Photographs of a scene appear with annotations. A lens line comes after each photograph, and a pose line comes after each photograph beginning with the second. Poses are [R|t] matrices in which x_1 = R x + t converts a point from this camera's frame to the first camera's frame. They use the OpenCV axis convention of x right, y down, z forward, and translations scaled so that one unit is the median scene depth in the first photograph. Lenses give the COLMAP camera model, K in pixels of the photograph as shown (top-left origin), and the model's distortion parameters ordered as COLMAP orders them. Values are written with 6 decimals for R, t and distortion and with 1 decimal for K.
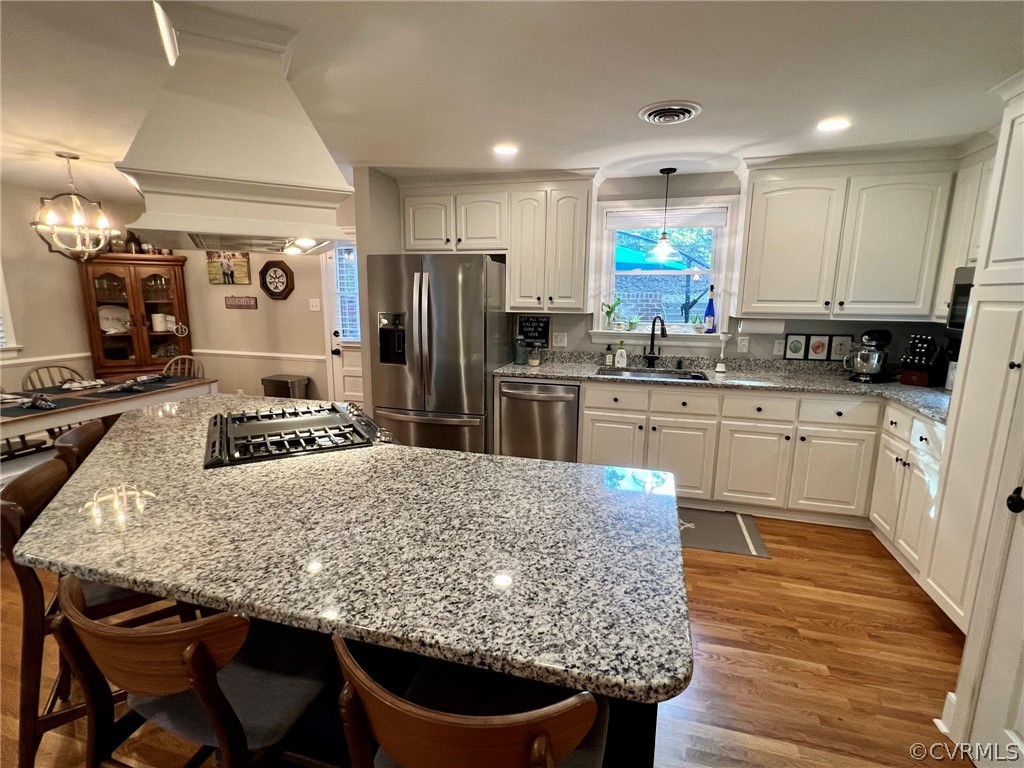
lens RADIAL K [[496.9, 0, 511.7], [0, 496.9, 390.6], [0, 0, 1]] dist [0.000712, 0.000161]
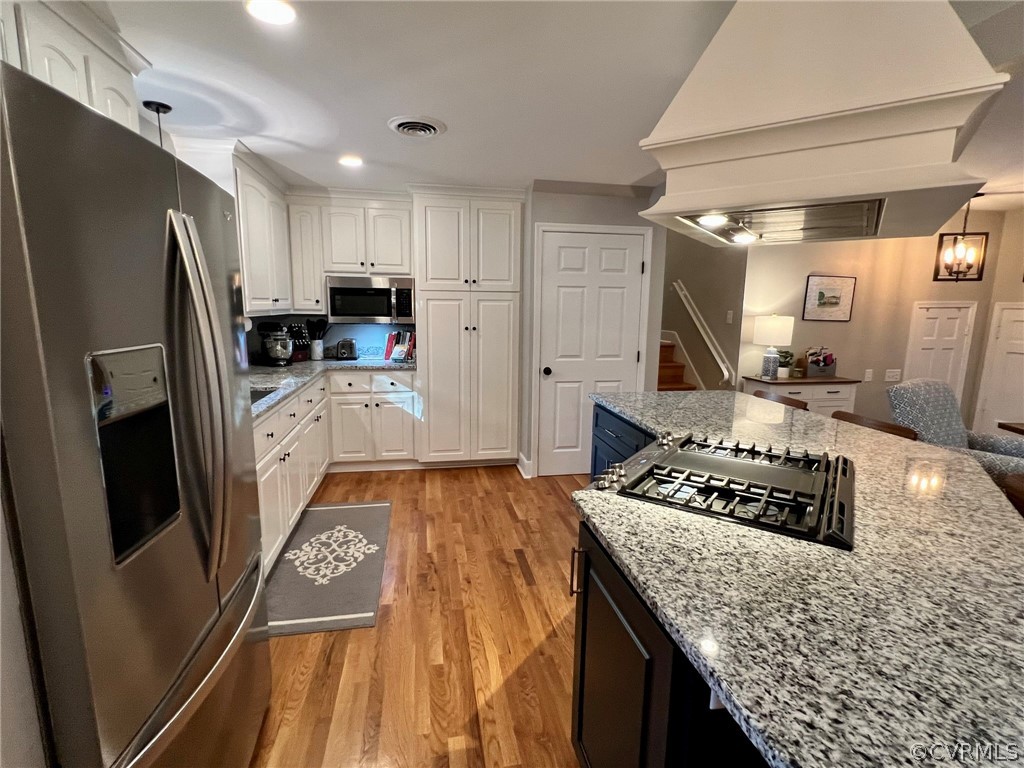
lens RADIAL K [[496.9, 0, 508.7], [0, 496.9, 387.3], [0, 0, 1]] dist [0.000712, 0.000161]
pose [[-0.435453, -0.162051, 0.885506, -0.575238], [0.155548, 0.955324, 0.251319, -0.177720], [-0.886671, 0.247176, -0.390792, 0.963084]]
